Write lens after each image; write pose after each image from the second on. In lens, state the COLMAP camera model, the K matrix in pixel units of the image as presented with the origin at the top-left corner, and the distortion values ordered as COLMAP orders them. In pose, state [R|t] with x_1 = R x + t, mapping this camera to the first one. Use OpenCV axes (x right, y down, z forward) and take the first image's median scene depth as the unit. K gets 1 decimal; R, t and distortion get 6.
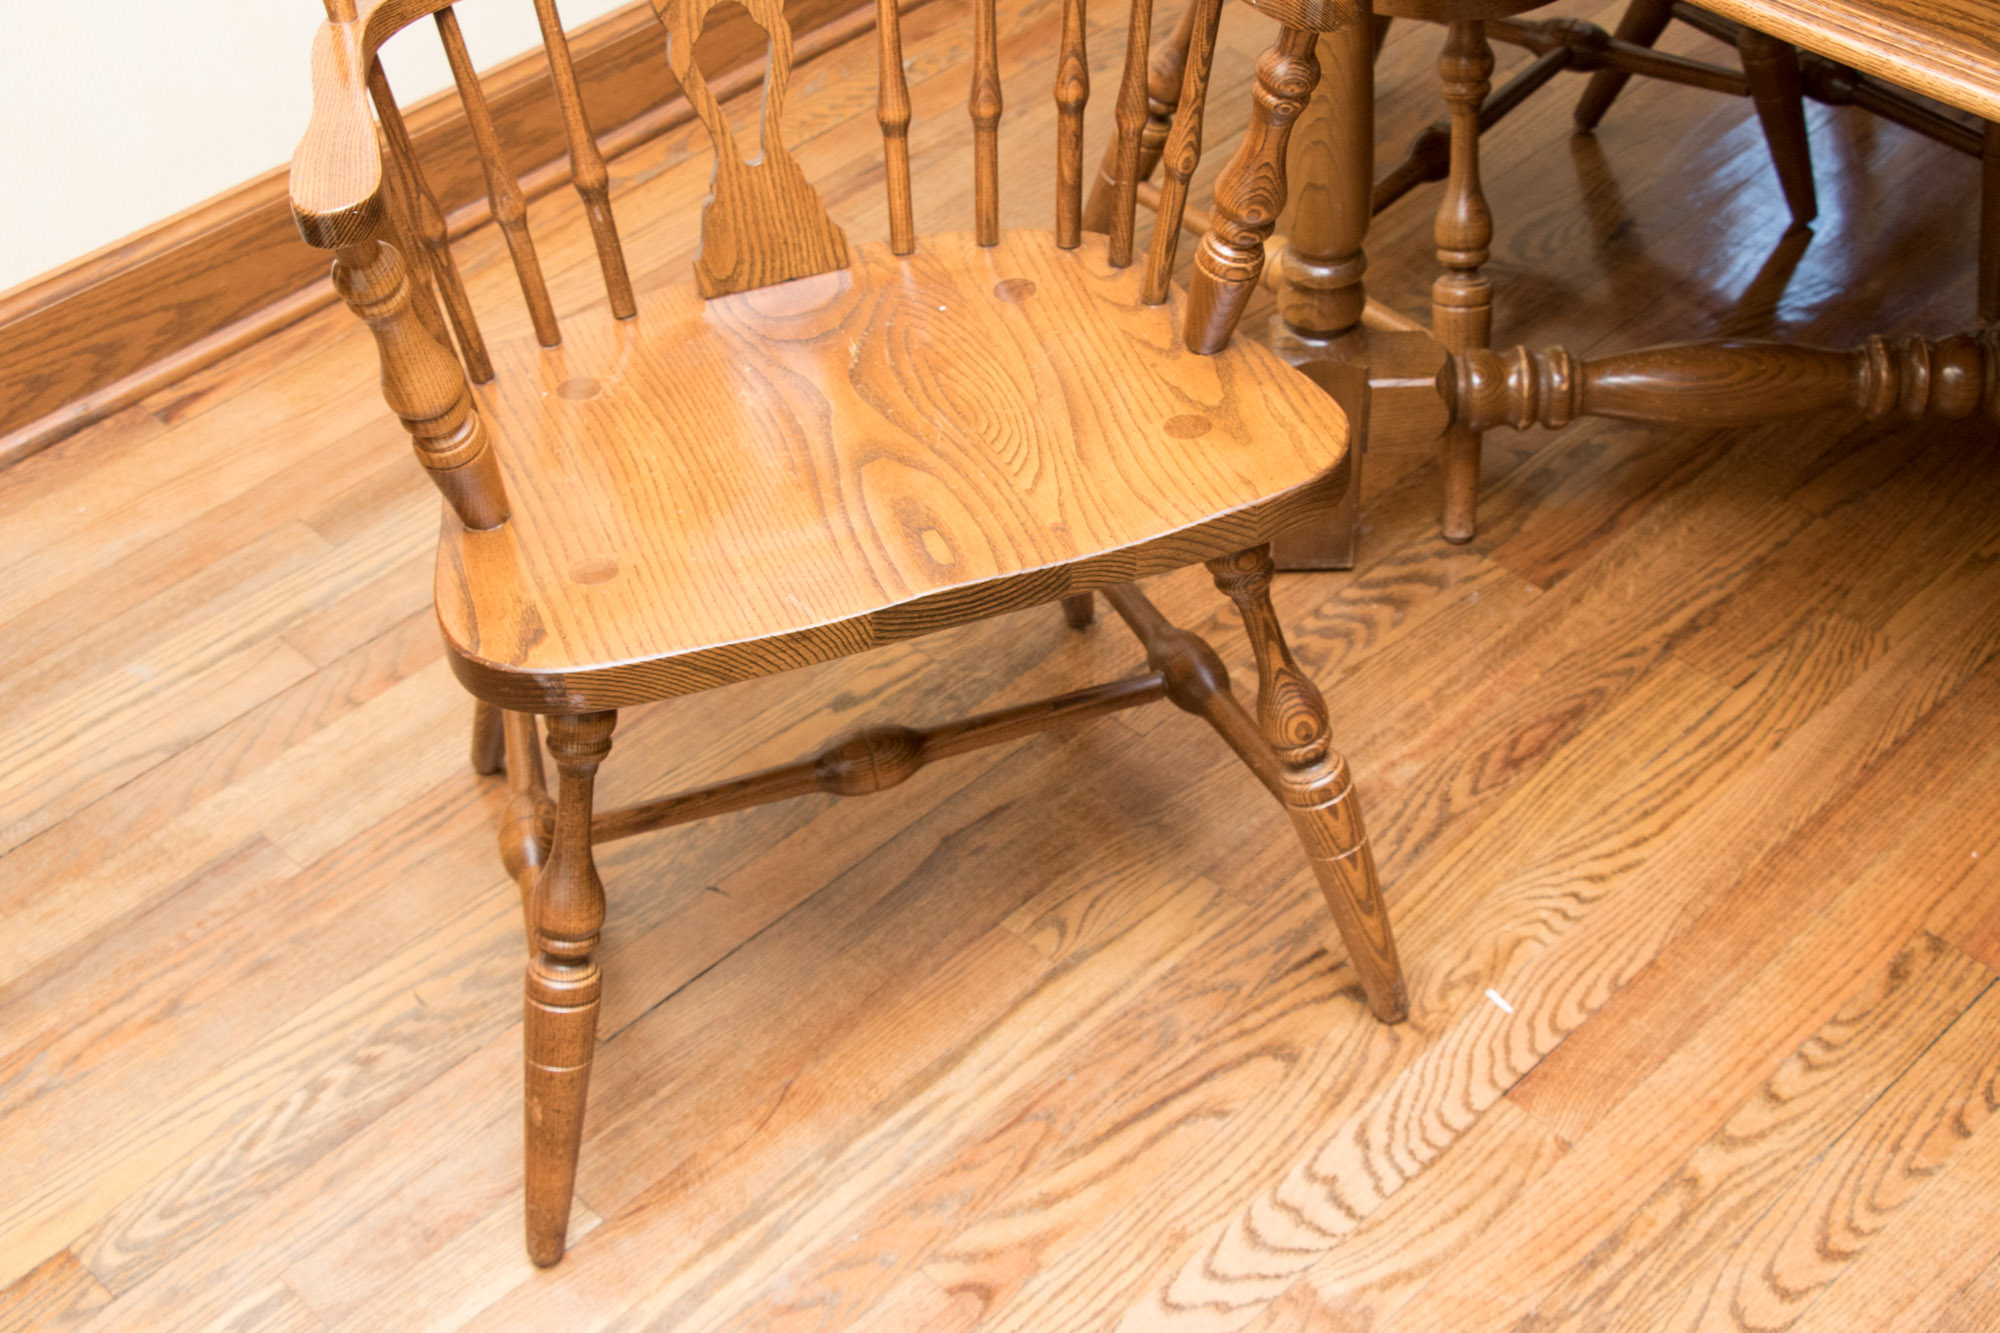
lens RADIAL K [[2826.5, 0, 990.0], [0, 2826.5, 694.0], [0, 0, 1]] dist [0.005953, 0.431054]
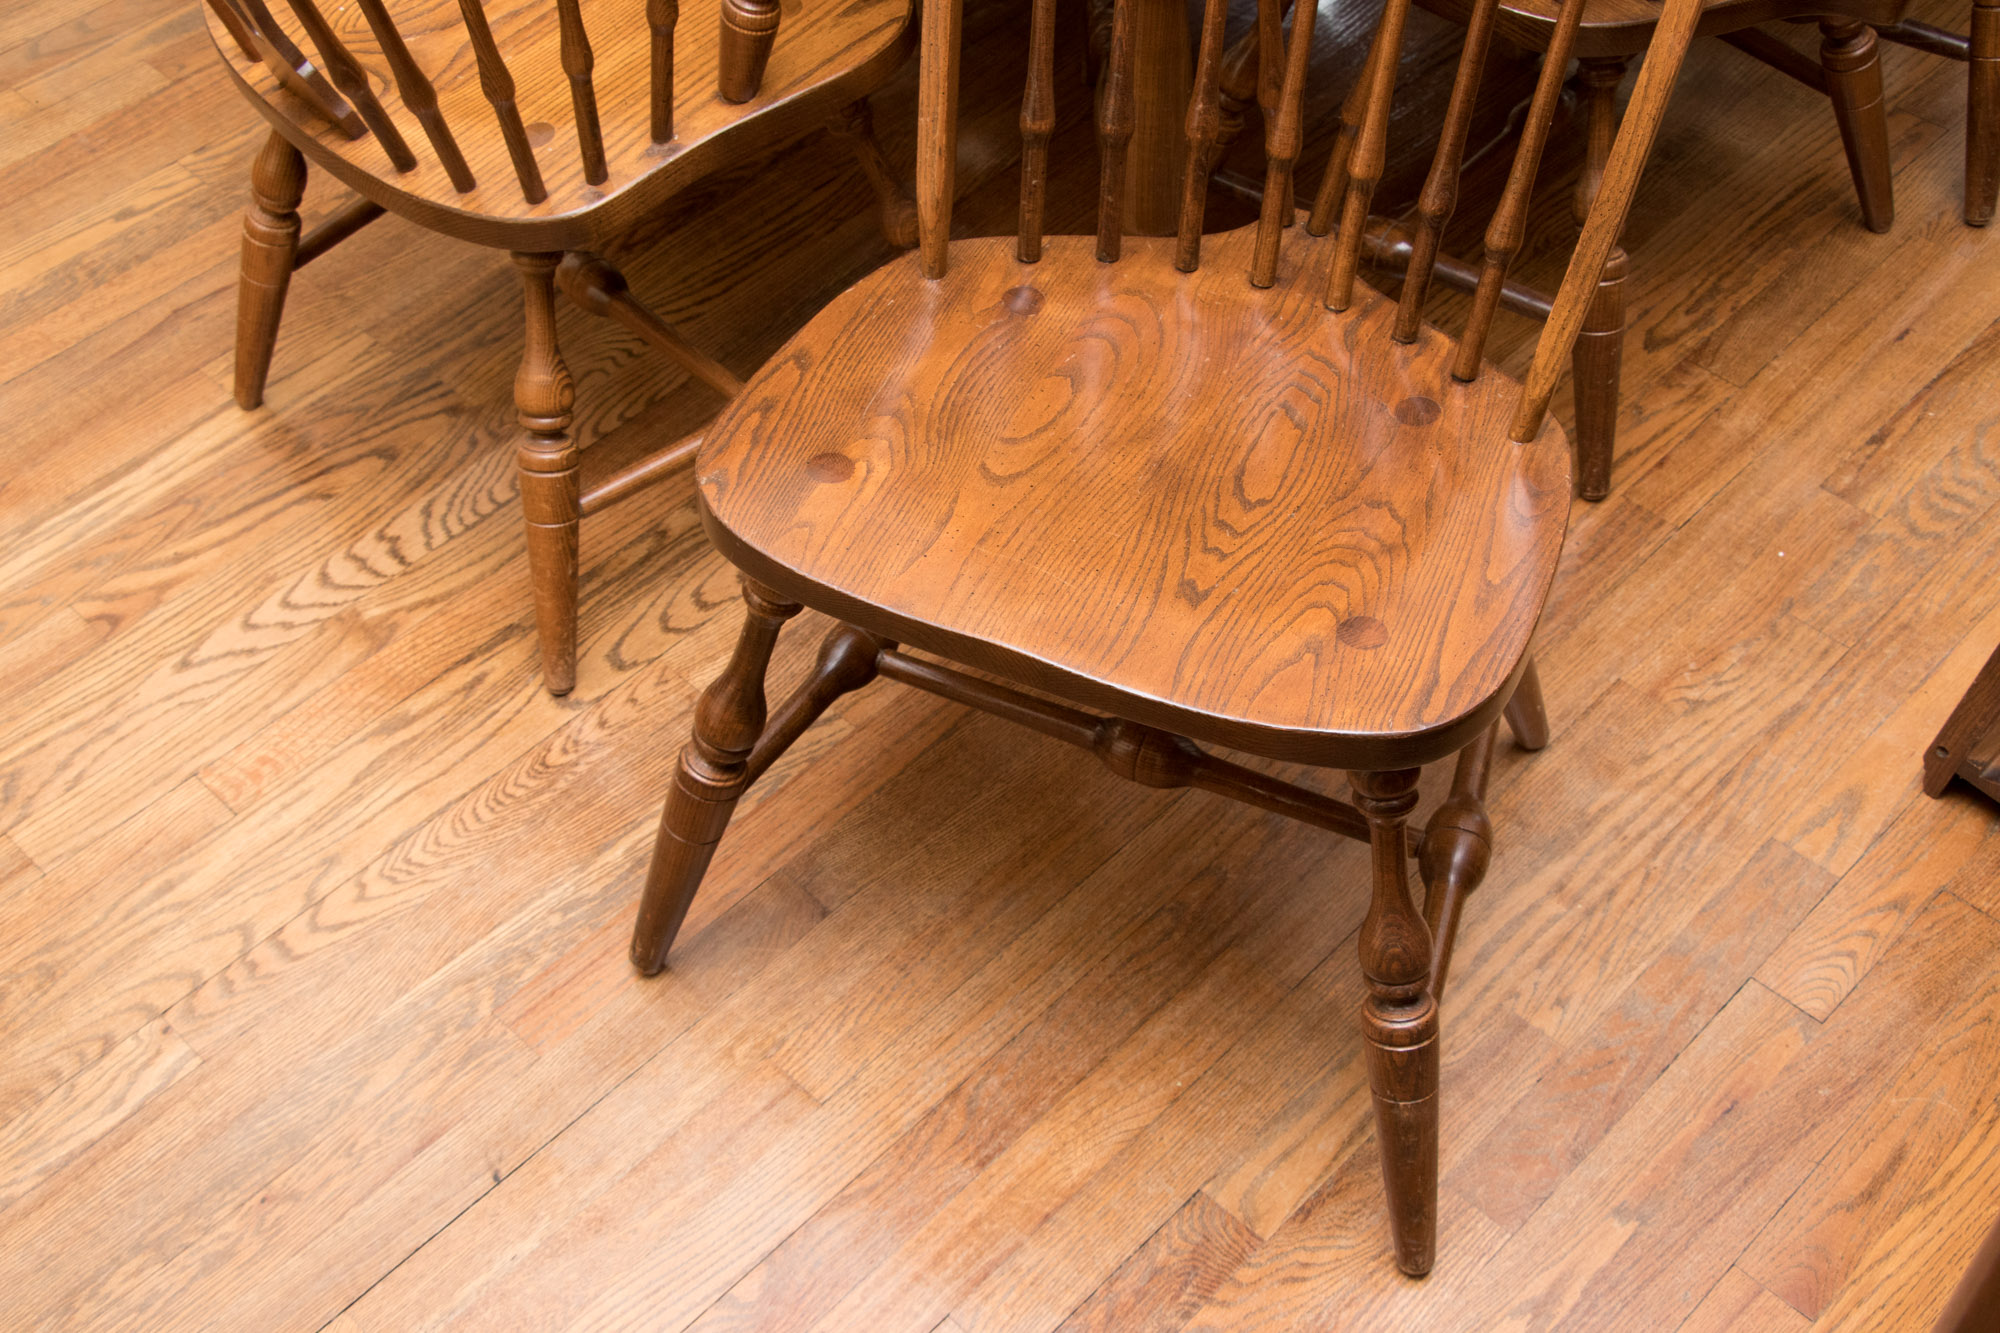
lens RADIAL K [[2412.8, 0, 989.3], [0, 2412.8, 696.0], [0, 0, 1]] dist [-0.060856, 0.349256]
pose [[0.999773, -0.019591, 0.008378, 0.375047], [0.018478, 0.992971, 0.116904, 0.113942], [-0.010610, -0.116722, 0.993108, -0.127983]]
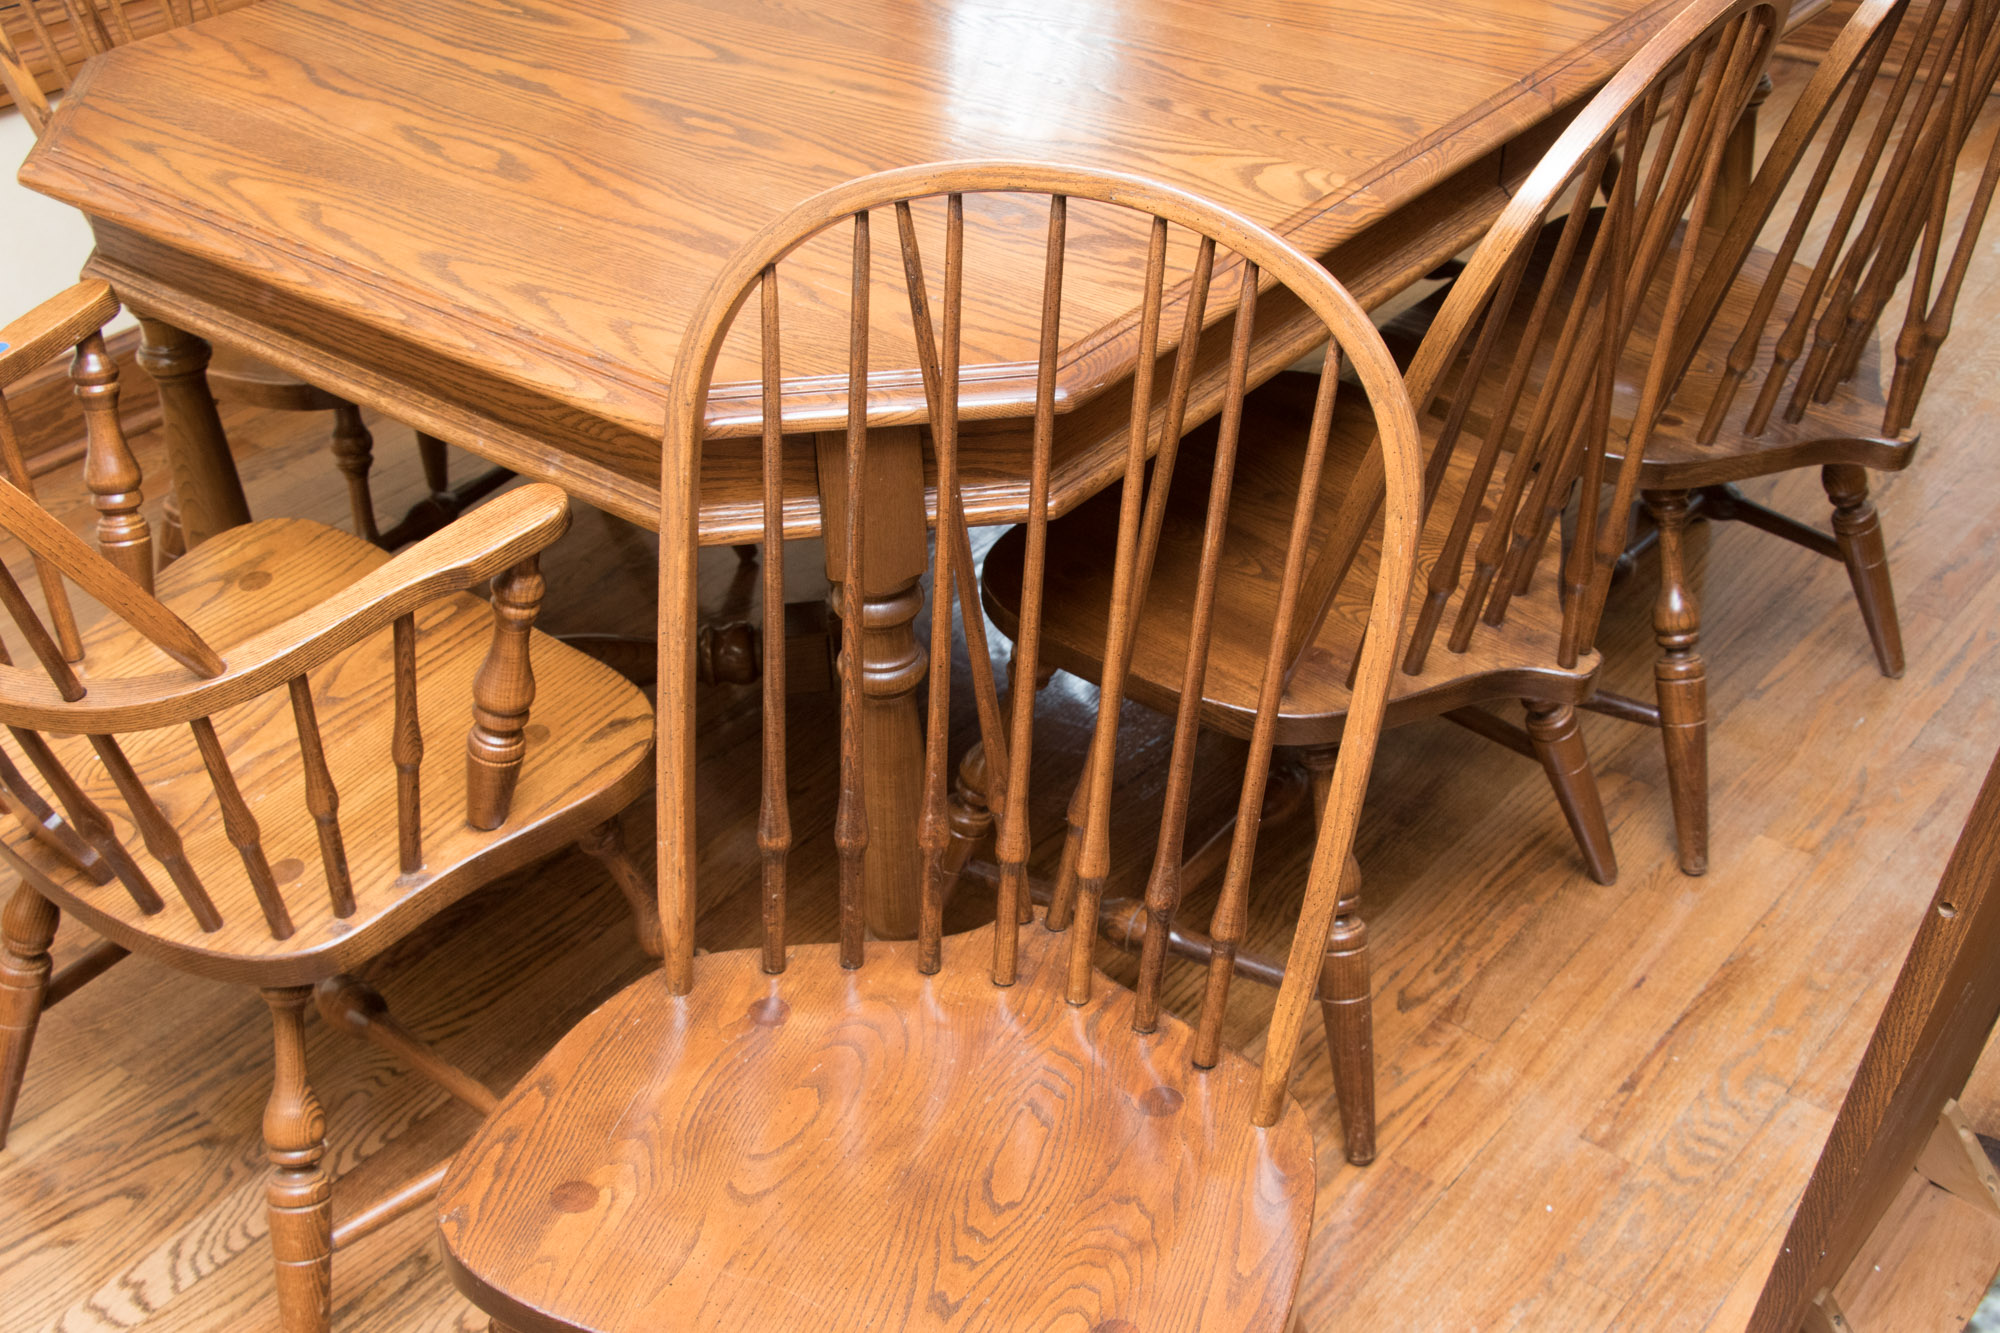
lens RADIAL K [[2412.8, 0, 989.3], [0, 2412.8, 696.0], [0, 0, 1]] dist [-0.060856, 0.349256]
pose [[0.993637, -0.063220, 0.093212, 0.401801], [0.076563, 0.986120, -0.147329, 0.096518], [-0.082604, 0.153528, 0.984686, -0.137207]]
